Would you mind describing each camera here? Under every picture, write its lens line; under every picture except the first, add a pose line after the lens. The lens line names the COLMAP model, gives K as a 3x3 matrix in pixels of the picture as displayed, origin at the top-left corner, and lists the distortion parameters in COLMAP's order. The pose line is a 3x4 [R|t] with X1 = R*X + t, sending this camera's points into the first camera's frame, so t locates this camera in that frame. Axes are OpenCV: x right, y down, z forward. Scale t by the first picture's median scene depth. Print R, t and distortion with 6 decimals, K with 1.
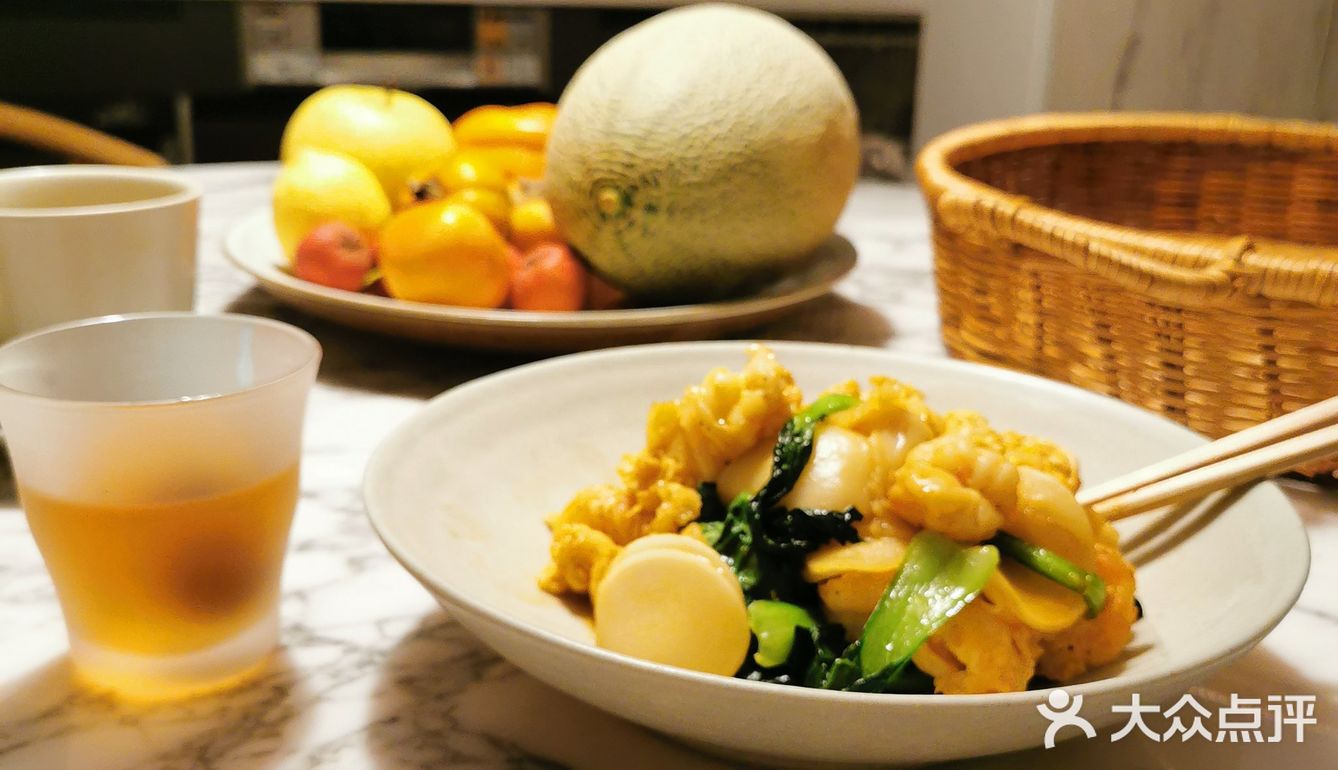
lens RADIAL K [[1415.8, 0, 674.4], [0, 1415.8, 384.0], [0, 0, 1]] dist [0.015362, 0.000000]
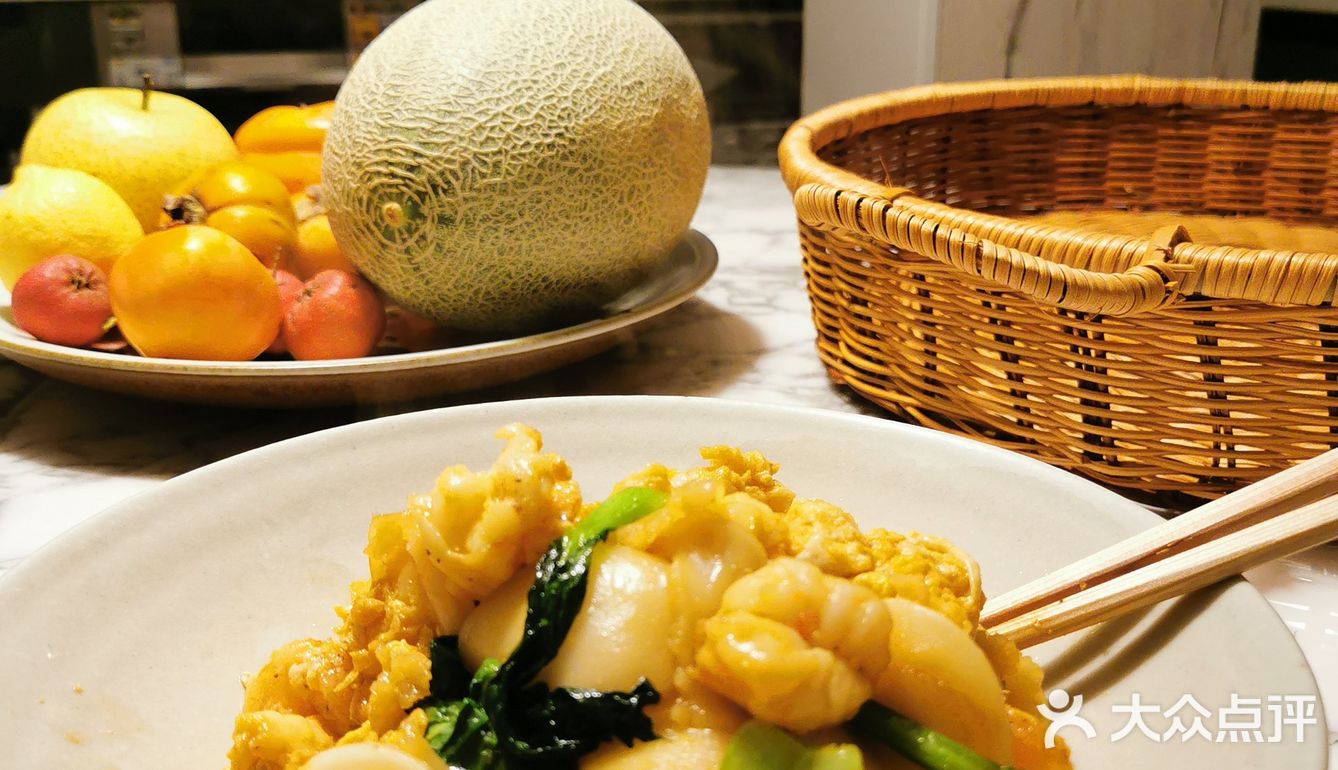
lens RADIAL K [[1415.8, 0, 671.0], [0, 1415.8, 377.2], [0, 0, 1]] dist [0.015362, 0.000000]
pose [[0.996644, -0.058544, 0.057218, 0.060649], [0.058284, 0.998281, 0.006195, -0.032322], [-0.057483, -0.002839, 0.998342, 0.190413]]
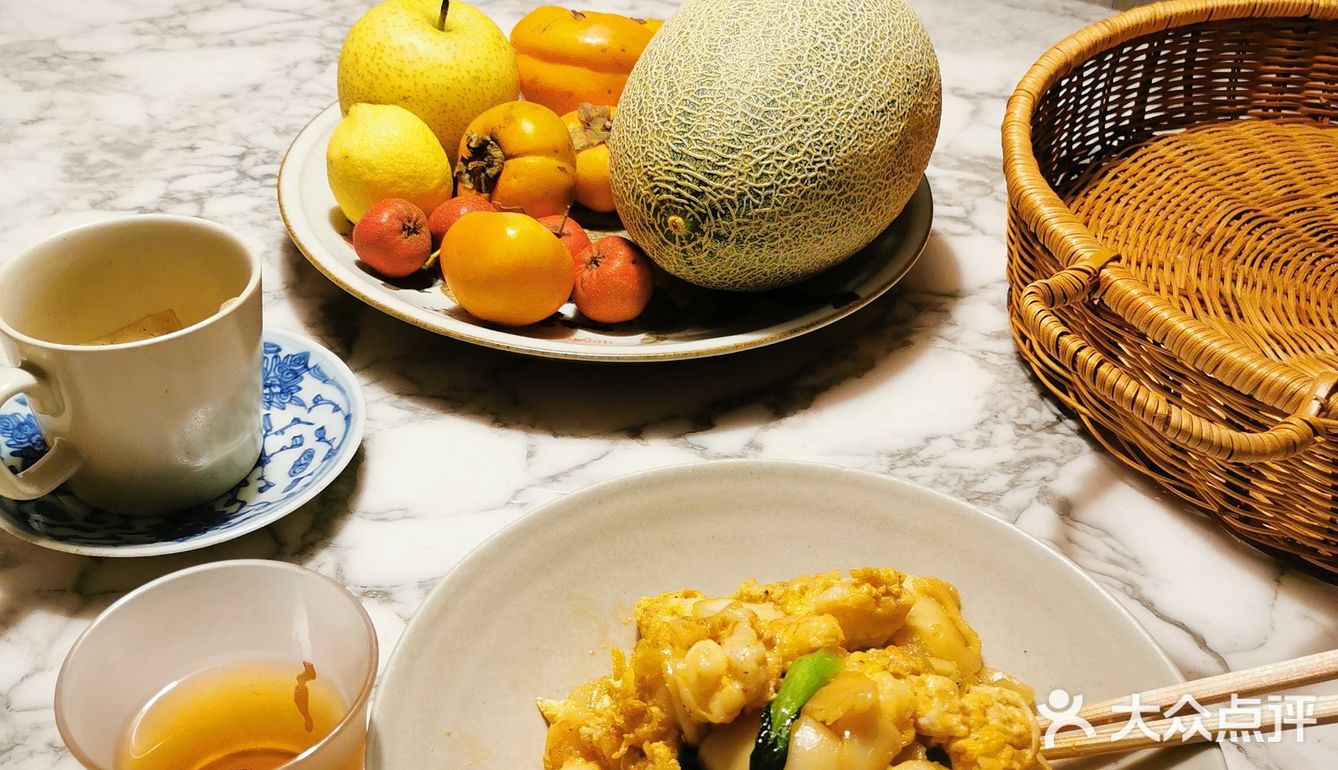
lens RADIAL K [[1415.8, 0, 658.6], [0, 1415.8, 376.8], [0, 0, 1]] dist [0.015362, 0.000000]
pose [[0.998801, 0.036014, -0.033169, -0.022585], [-0.023834, 0.949403, 0.313156, -0.336634], [0.042769, -0.311990, 0.949122, 0.051330]]
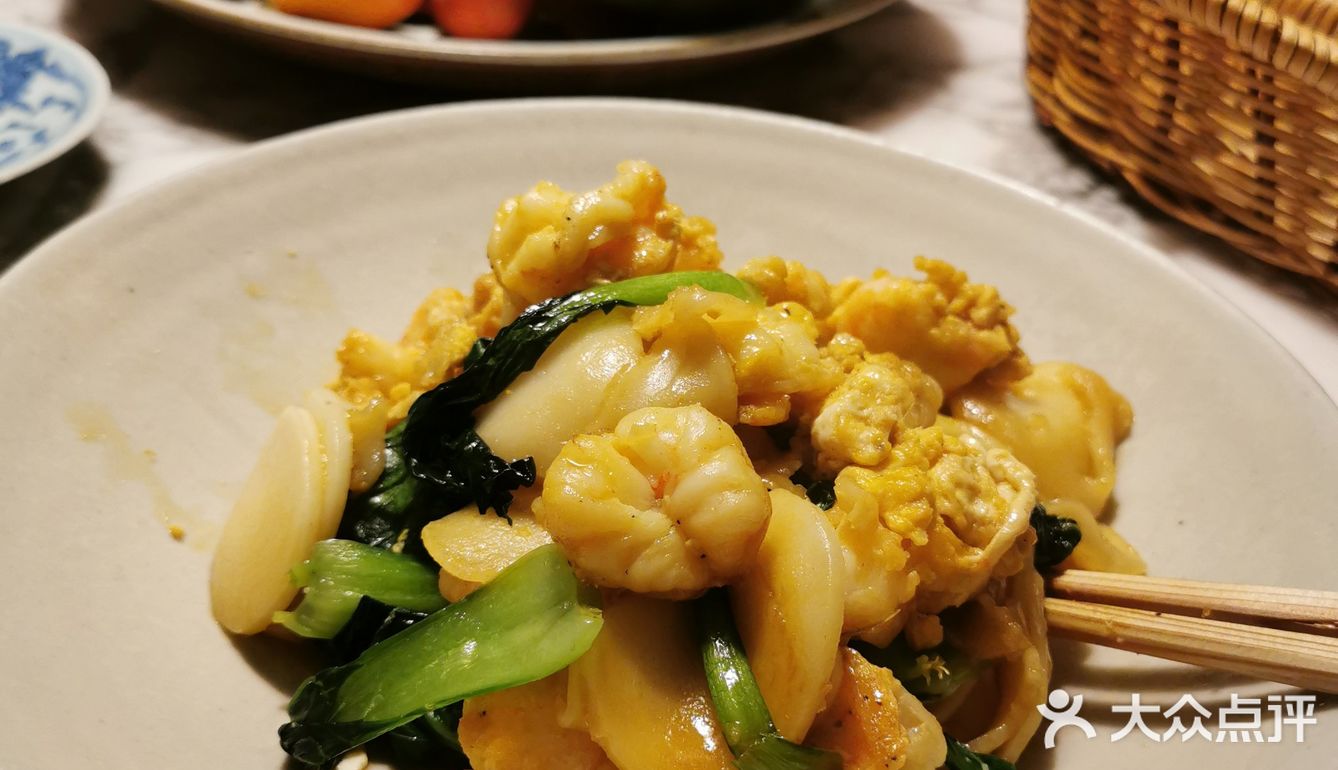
lens RADIAL K [[1415.8, 0, 673.6], [0, 1415.8, 392.0], [0, 0, 1]] dist [0.015362, 0.000000]
pose [[0.997707, 0.061665, -0.027892, 0.041944], [-0.051661, 0.960123, 0.274763, -0.080803], [0.043723, -0.272692, 0.961107, 0.273151]]
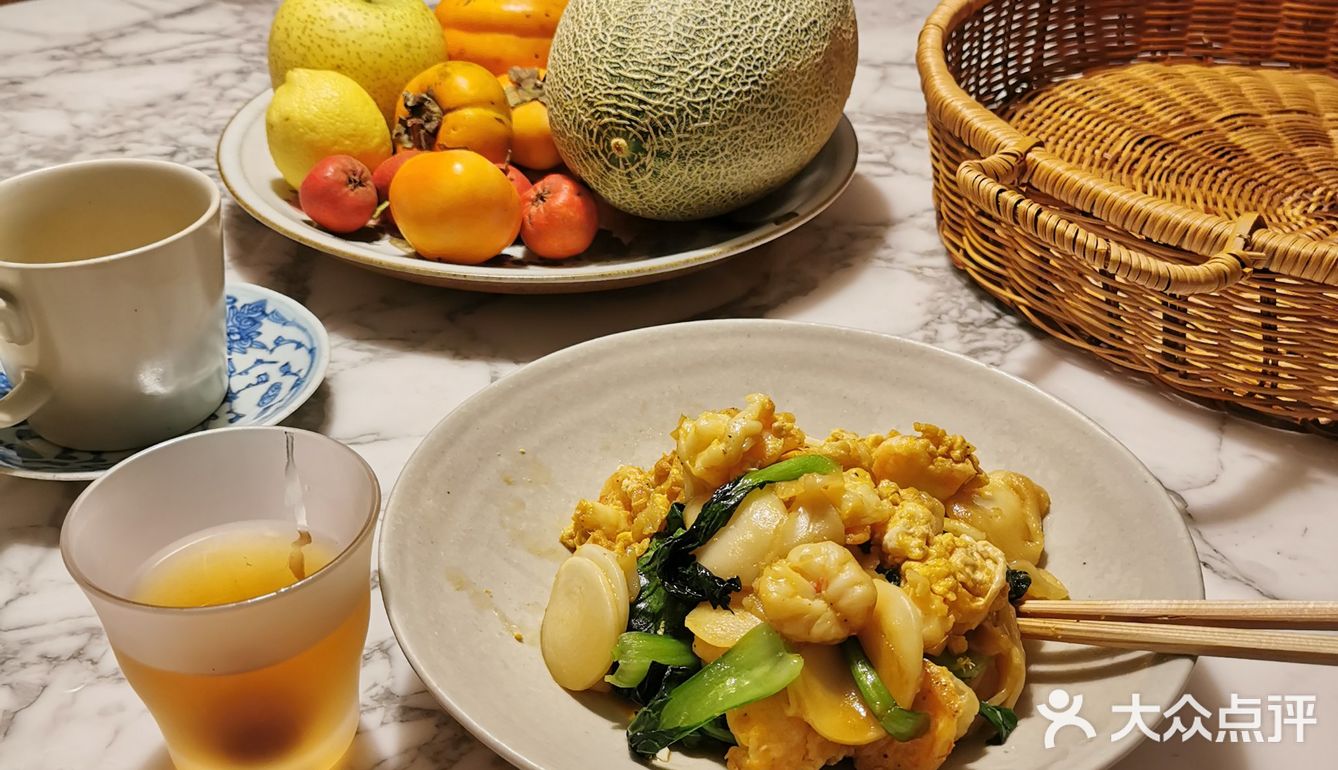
lens RADIAL K [[1415.8, 0, 662.6], [0, 1415.8, 384.1], [0, 0, 1]] dist [0.015362, 0.000000]
pose [[0.998434, -0.044938, 0.033311, -0.057063], [0.035076, 0.966835, 0.252981, -0.221326], [-0.043574, -0.251416, 0.966898, -0.007482]]
